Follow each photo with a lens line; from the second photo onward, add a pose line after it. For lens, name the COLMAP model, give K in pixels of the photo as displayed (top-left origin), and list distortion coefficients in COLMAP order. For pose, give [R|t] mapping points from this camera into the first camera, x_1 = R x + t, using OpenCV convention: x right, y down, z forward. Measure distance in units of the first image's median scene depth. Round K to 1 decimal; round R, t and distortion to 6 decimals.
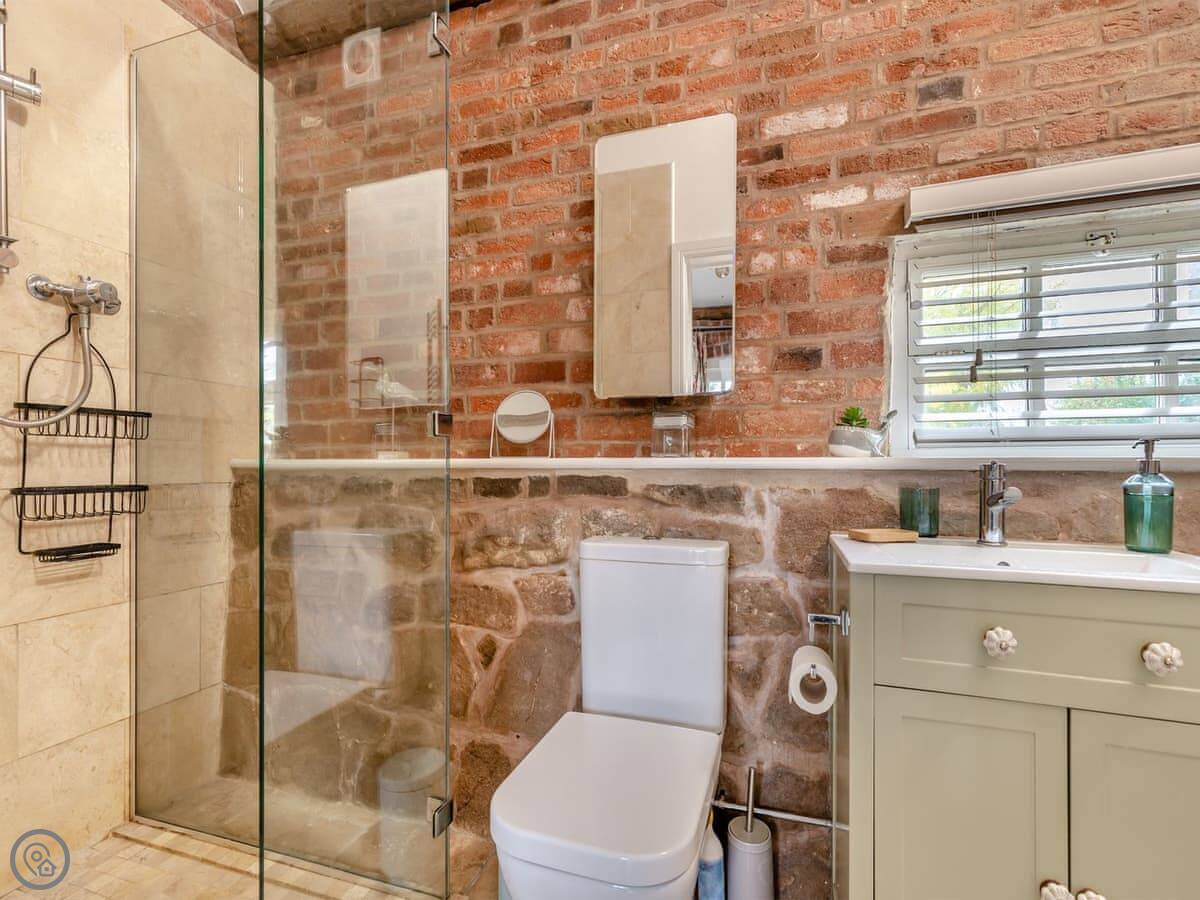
lens RADIAL K [[546.3, 0, 603.9], [0, 546.3, 460.8], [0, 0, 1]] dist [-0.002826, 0.000003]
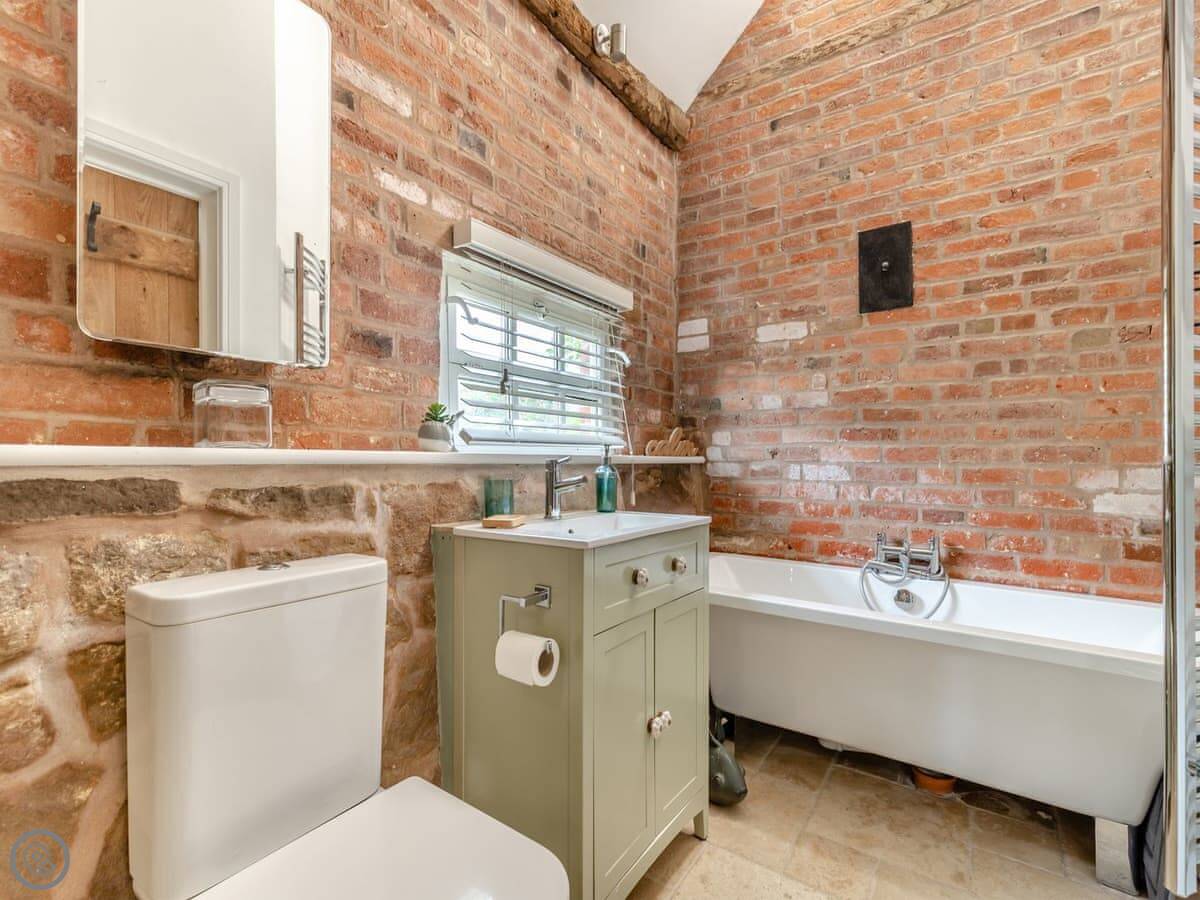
lens RADIAL K [[546.3, 0, 606.4], [0, 546.3, 454.6], [0, 0, 1]] dist [-0.002826, 0.000003]
pose [[0.261396, 0.008467, 0.965194, -0.434072], [-0.011291, 0.999920, -0.005714, 0.000281], [-0.965166, -0.009404, 0.261471, 0.395327]]
